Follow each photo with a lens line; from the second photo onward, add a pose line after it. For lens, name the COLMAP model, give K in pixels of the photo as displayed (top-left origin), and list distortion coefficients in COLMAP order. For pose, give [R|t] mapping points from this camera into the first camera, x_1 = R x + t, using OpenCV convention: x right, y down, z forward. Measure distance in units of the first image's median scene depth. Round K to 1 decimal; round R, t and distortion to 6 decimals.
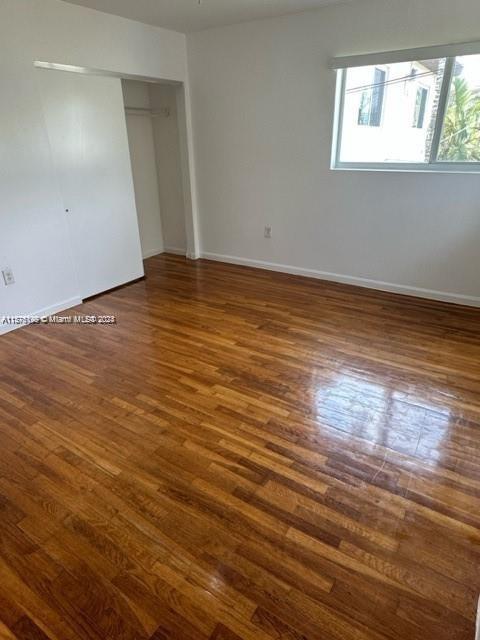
lens RADIAL K [[393.5, 0, 239.7], [0, 393.5, 320.4], [0, 0, 1]] dist [-0.043208, 0.001659]
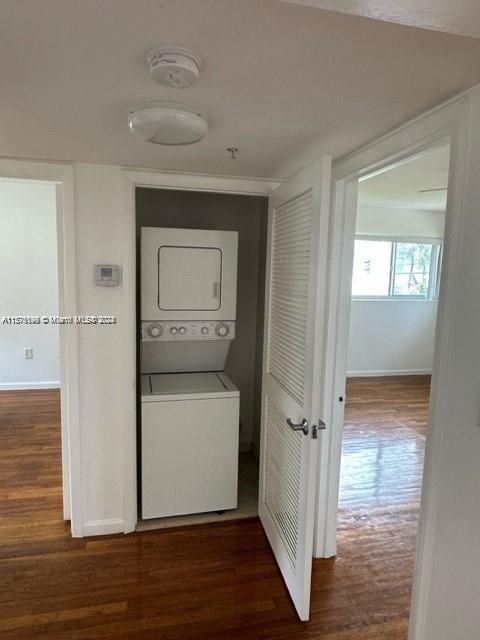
lens RADIAL K [[393.5, 0, 244.1], [0, 393.5, 317.7], [0, 0, 1]] dist [-0.043208, 0.001659]
pose [[0.693867, -0.043966, 0.718760, -1.204689], [0.262052, 0.945114, -0.195164, -0.152443], [-0.670729, 0.323770, 0.667305, 0.335209]]
